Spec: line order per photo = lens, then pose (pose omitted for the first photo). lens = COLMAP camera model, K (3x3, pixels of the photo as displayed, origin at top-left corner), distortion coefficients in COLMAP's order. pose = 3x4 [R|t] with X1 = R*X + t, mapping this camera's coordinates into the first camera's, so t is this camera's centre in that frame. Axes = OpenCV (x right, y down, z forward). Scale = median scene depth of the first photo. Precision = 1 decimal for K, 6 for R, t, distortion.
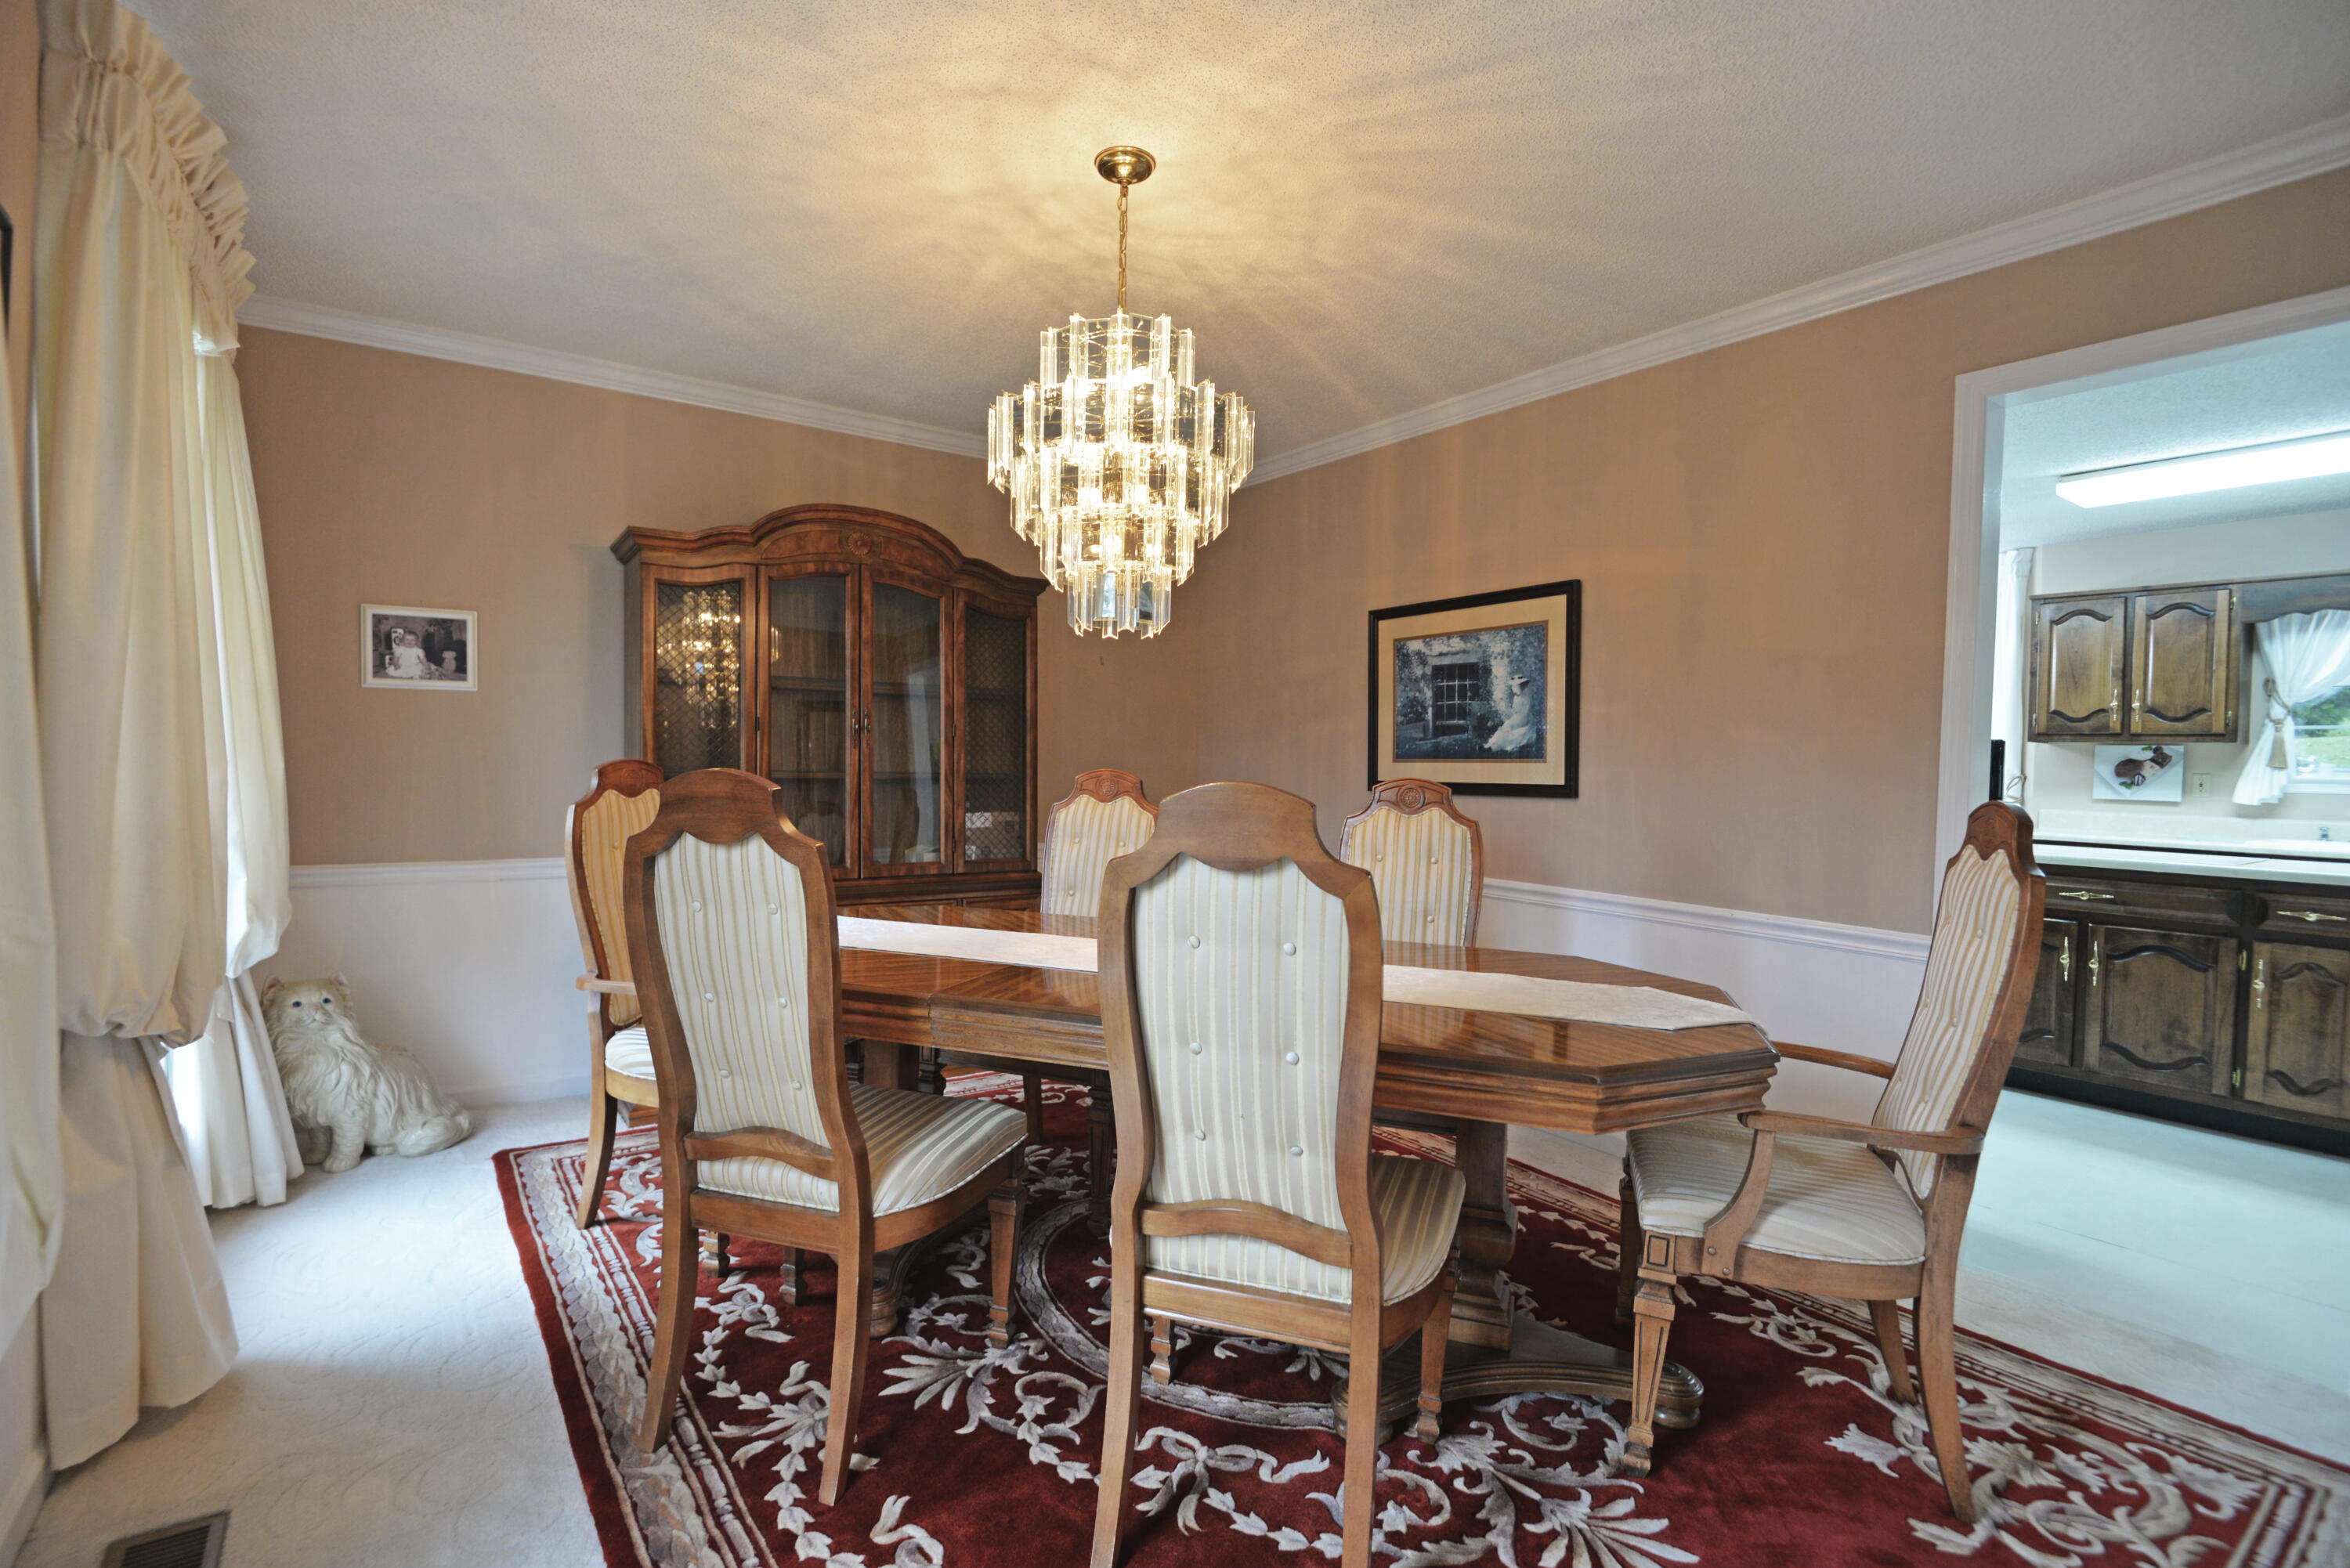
lens RADIAL K [[1079.1, 0, 1158.3], [0, 1079.1, 792.0], [0, 0, 1]] dist [-0.006297, -0.008937]
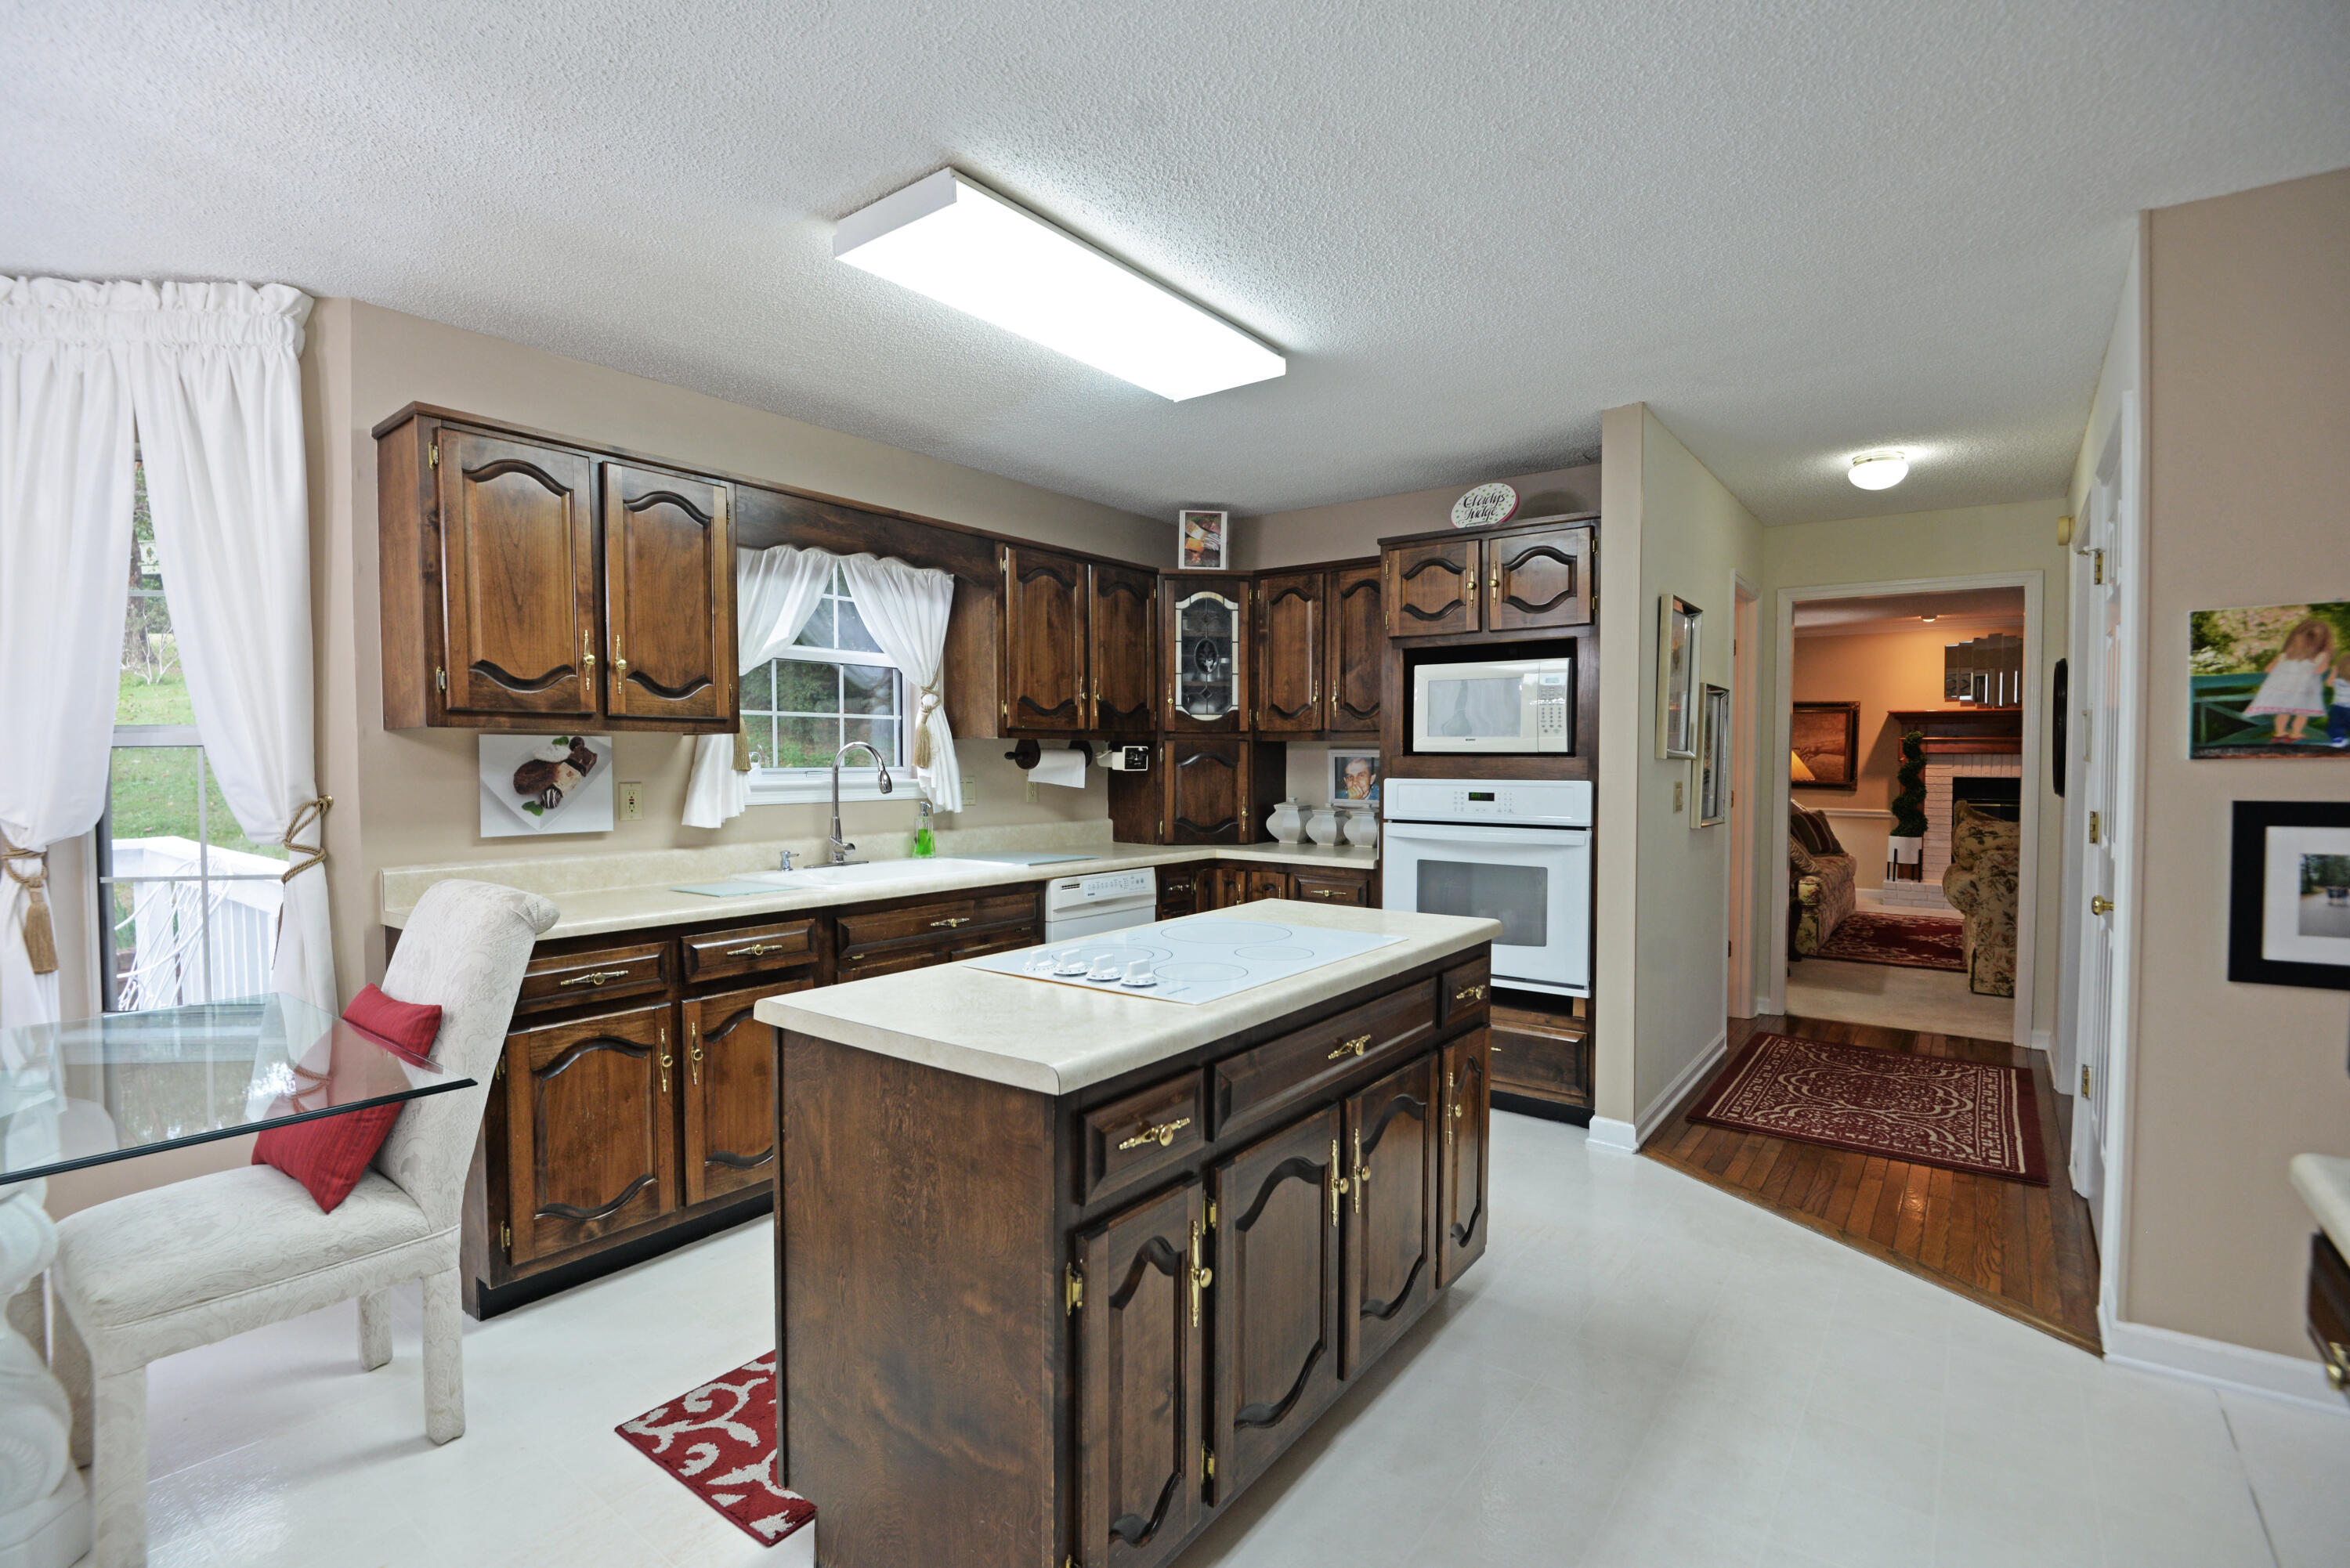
lens RADIAL K [[1089.8, 0, 1175.0], [0, 1089.8, 784.0], [0, 0, 1]] dist [-0.008907, -0.009048]
pose [[-0.310668, -0.043324, 0.949530, 0.301485], [0.024847, 0.998249, 0.053677, -0.043063], [-0.950194, 0.040269, -0.309048, 0.918101]]
